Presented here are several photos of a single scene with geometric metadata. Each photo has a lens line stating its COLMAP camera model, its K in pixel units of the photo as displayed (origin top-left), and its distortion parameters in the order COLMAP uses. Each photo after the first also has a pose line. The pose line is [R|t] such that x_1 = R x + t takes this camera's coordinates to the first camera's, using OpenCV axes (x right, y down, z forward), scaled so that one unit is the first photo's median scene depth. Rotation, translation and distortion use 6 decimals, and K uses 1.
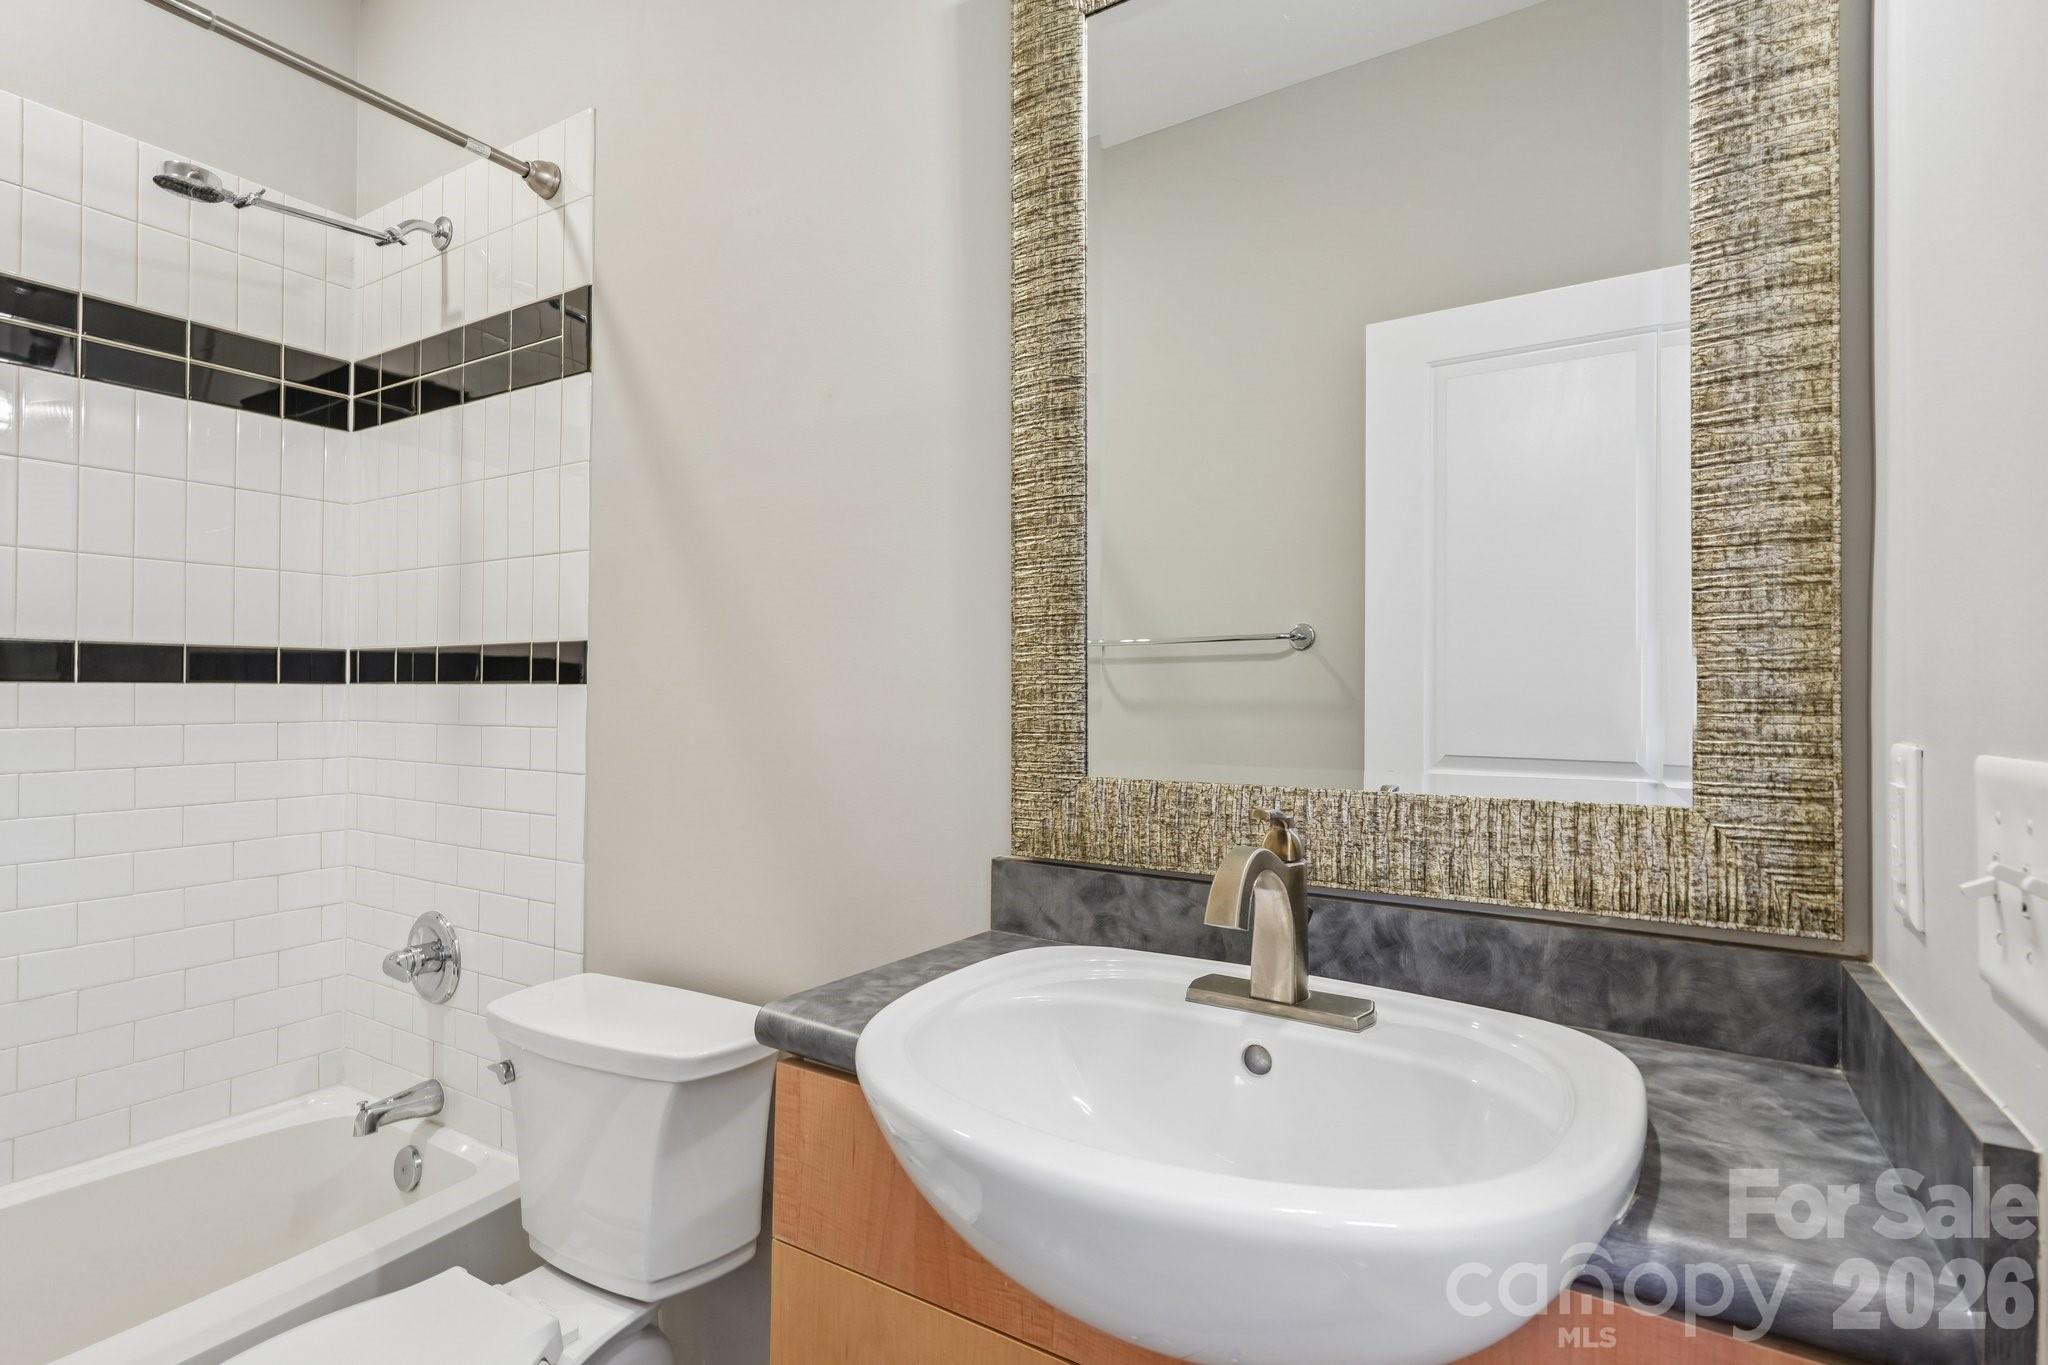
lens RADIAL K [[1000.3, 0, 1019.1], [0, 1000.3, 682.5], [0, 0, 1]] dist [0.003344, 0.000528]
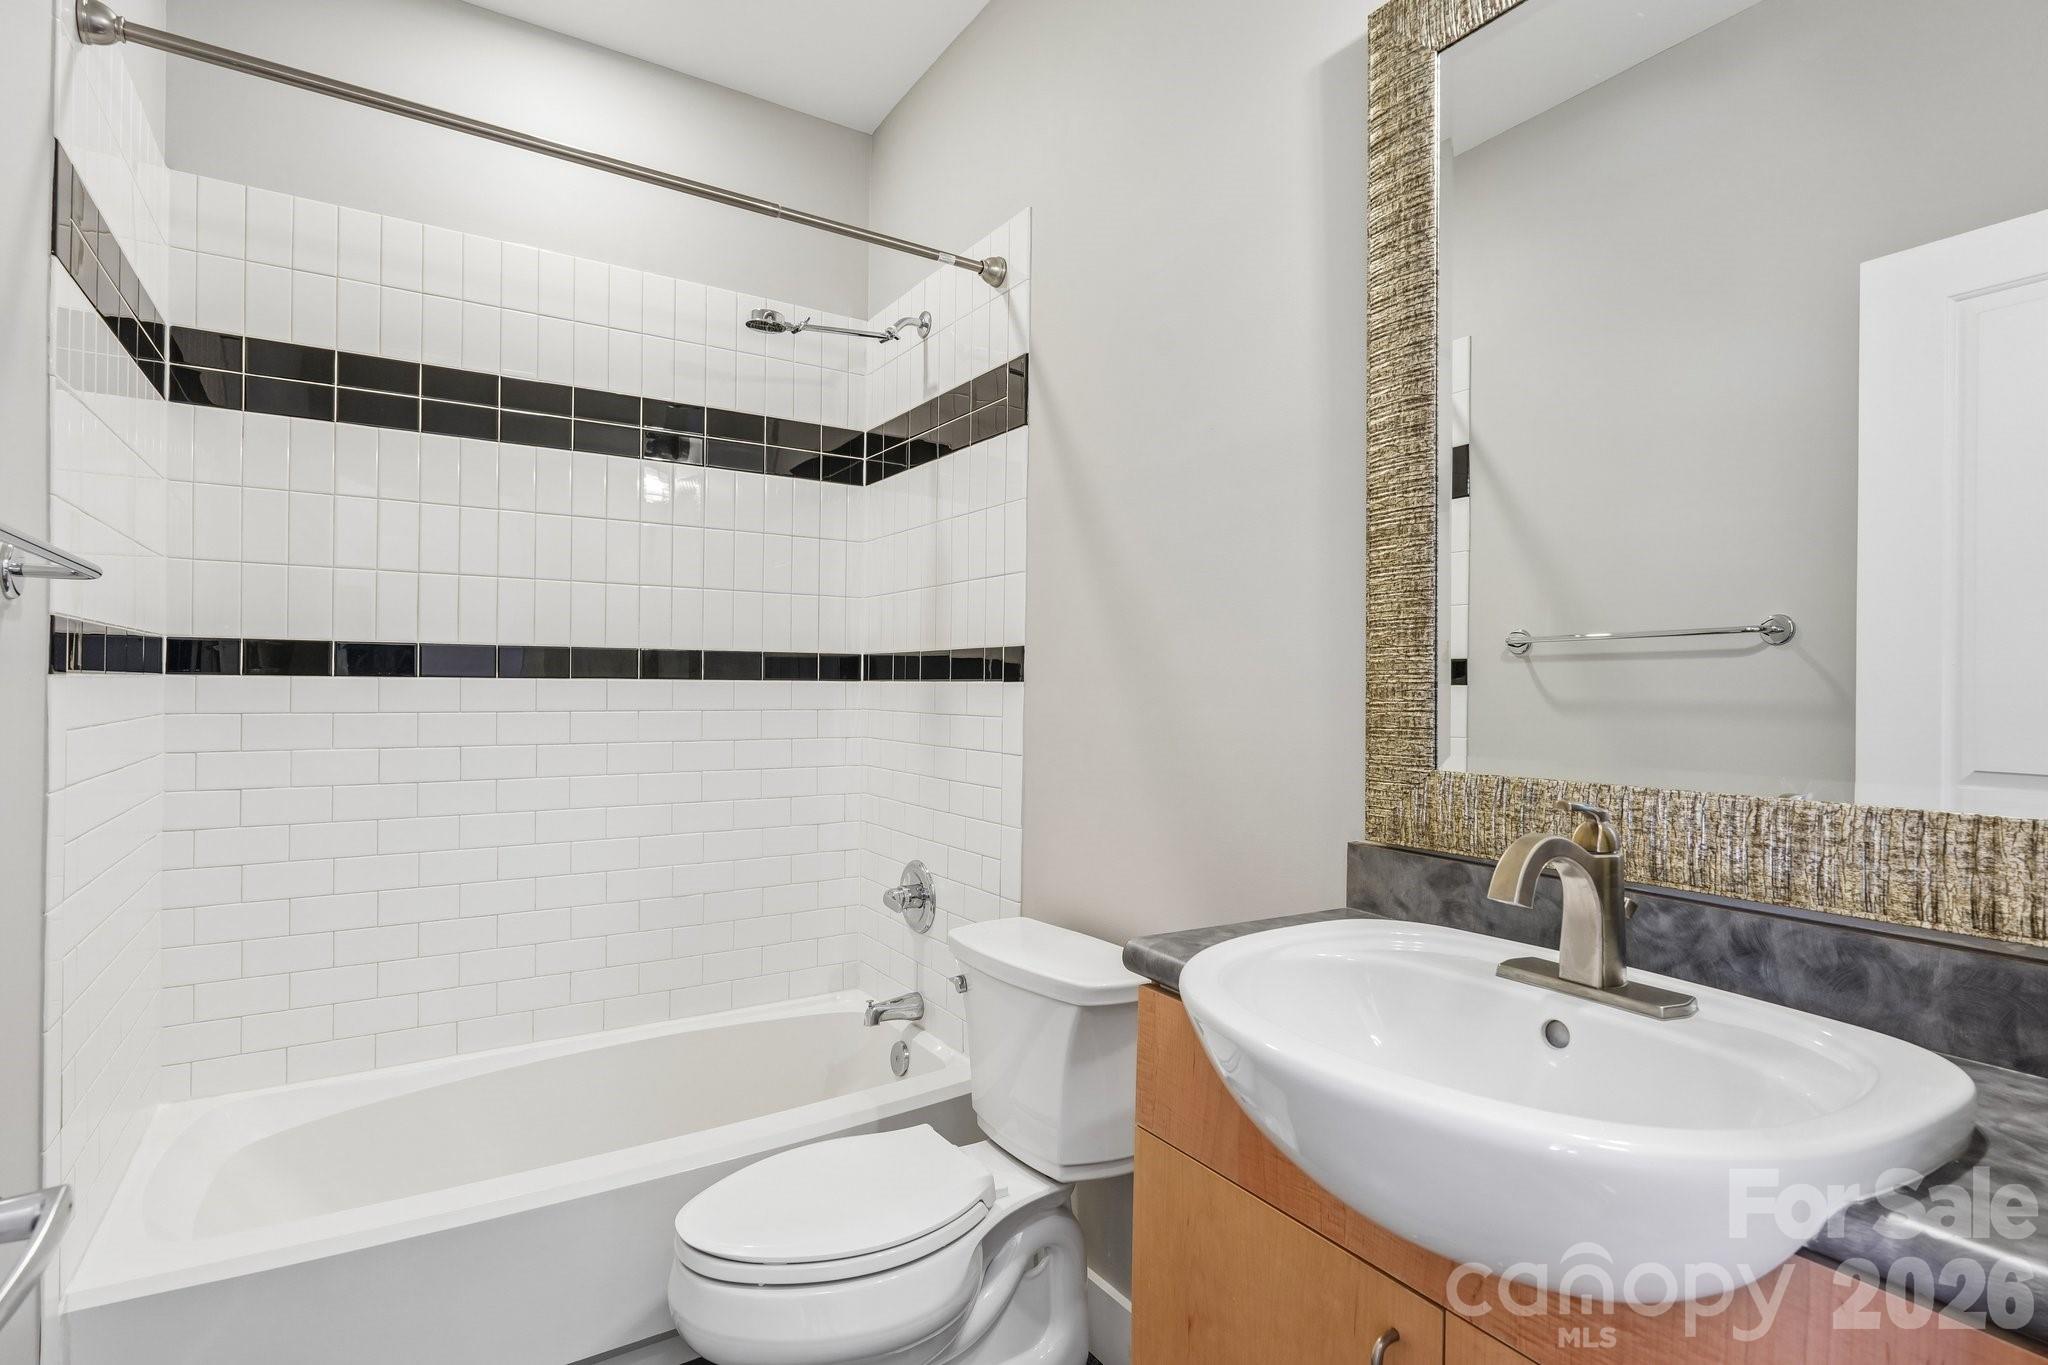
lens RADIAL K [[1000.3, 0, 1023.6], [0, 1000.3, 683.9], [0, 0, 1]] dist [0.003344, 0.000528]
pose [[0.905624, 0.003803, -0.424065, 0.115870], [-0.002182, 0.999988, 0.004309, -0.001104], [0.424076, -0.002977, 0.905622, -0.141541]]
